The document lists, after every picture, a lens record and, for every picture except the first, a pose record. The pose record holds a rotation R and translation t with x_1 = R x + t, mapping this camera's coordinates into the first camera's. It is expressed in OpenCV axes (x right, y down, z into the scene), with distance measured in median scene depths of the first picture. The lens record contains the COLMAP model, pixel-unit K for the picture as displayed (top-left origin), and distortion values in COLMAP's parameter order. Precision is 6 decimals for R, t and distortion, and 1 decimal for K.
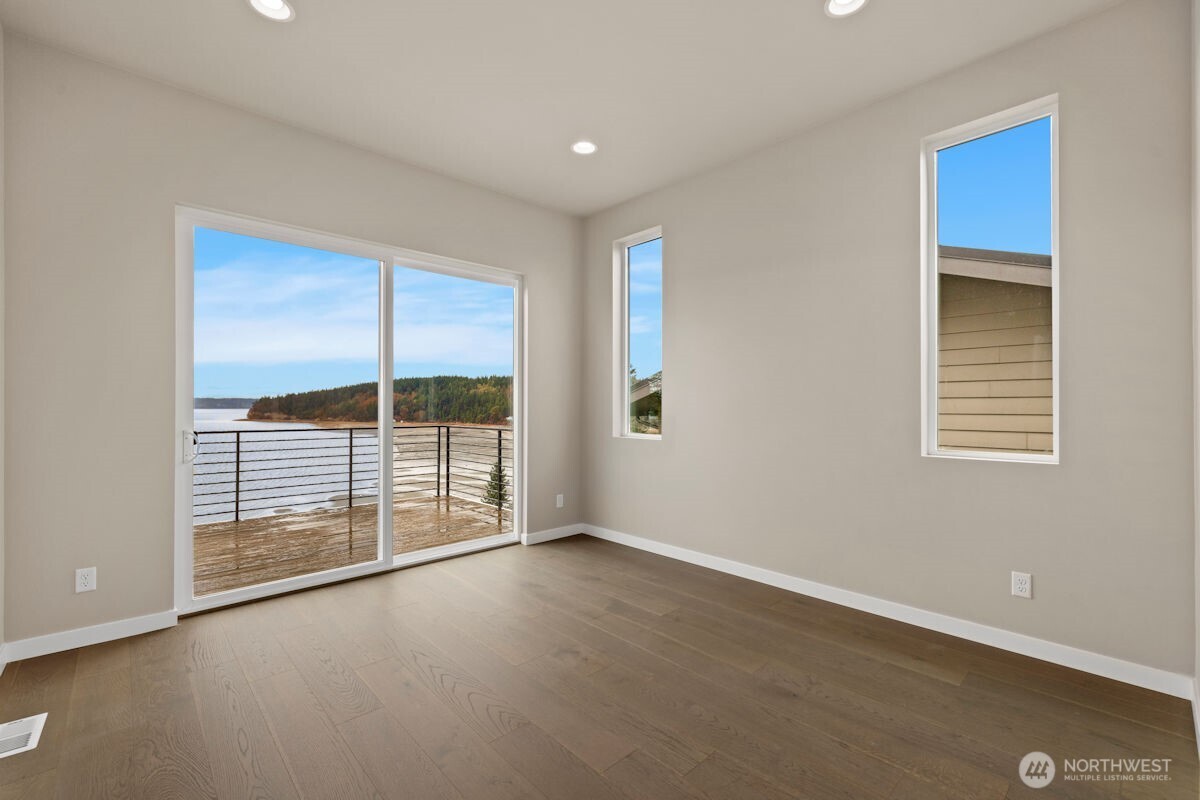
lens RADIAL K [[512.4, 0, 604.6], [0, 512.4, 400.2], [0, 0, 1]] dist [0.002154, 0.000480]
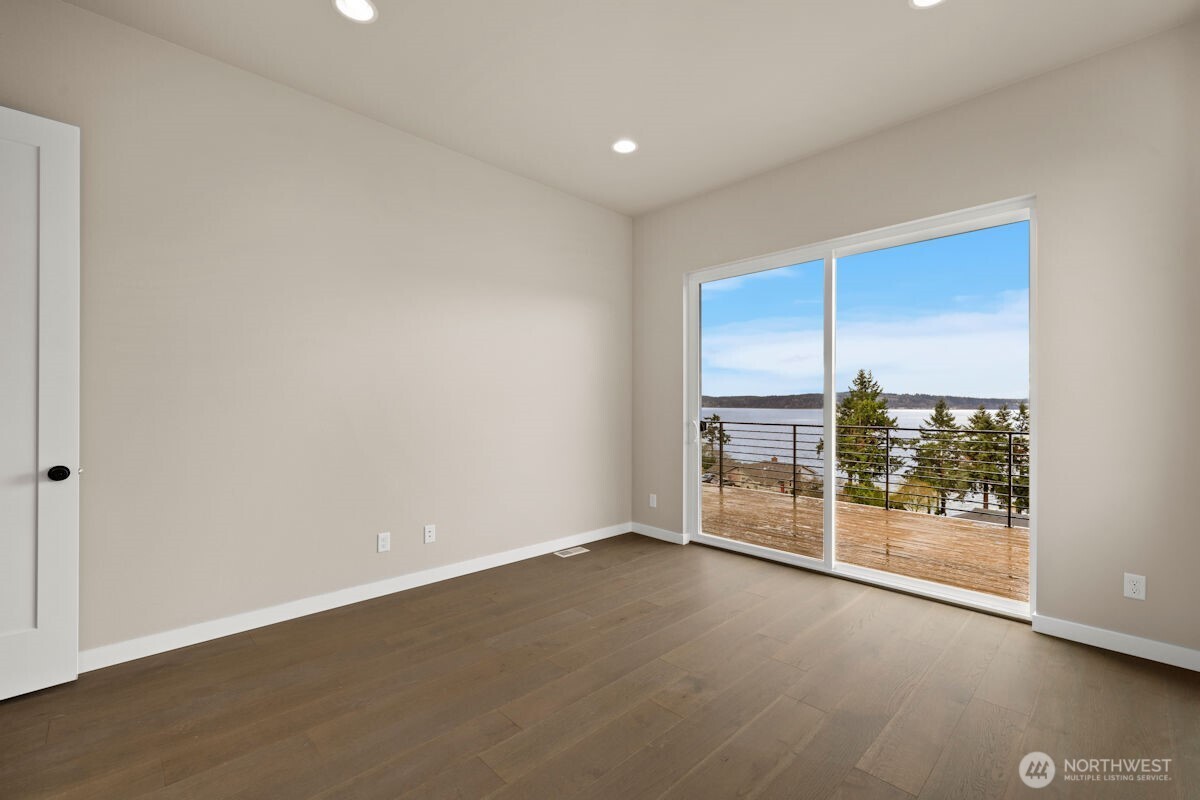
lens RADIAL K [[512.4, 0, 604.6], [0, 512.4, 400.2], [0, 0, 1]] dist [0.002154, 0.000480]
pose [[0.019278, -0.005825, -0.999797, 0.517182], [0.007128, 0.999958, -0.005688, 0.005239], [0.999789, -0.007017, 0.019318, 0.531270]]
